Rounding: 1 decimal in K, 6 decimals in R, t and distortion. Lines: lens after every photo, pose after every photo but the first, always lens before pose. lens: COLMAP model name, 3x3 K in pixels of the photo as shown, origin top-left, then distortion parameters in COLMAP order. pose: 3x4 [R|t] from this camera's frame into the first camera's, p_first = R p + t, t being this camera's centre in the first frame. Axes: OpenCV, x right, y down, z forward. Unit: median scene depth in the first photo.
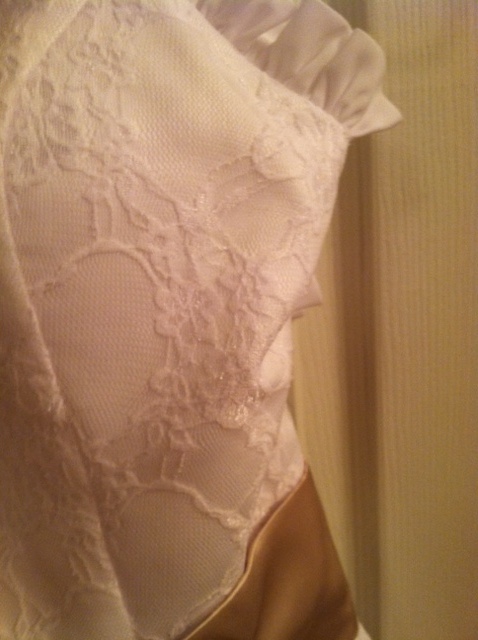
lens RADIAL K [[543.1, 0, 239.0], [0, 543.1, 320.0], [0, 0, 1]] dist [0.003170, -0.097261]
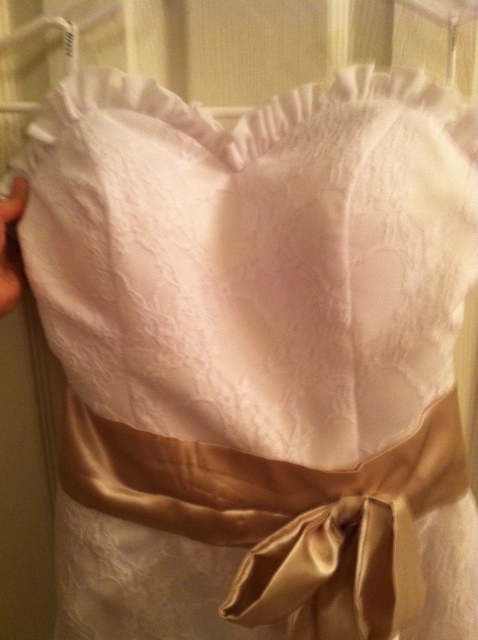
lens RADIAL K [[543.1, 0, 239.0], [0, 543.1, 320.0], [0, 0, 1]] dist [0.003170, -0.097261]
pose [[0.976368, 0.142780, -0.162233, -0.404165], [-0.139927, 0.989739, 0.028937, 0.158251], [0.164700, -0.005552, 0.986328, -1.117469]]
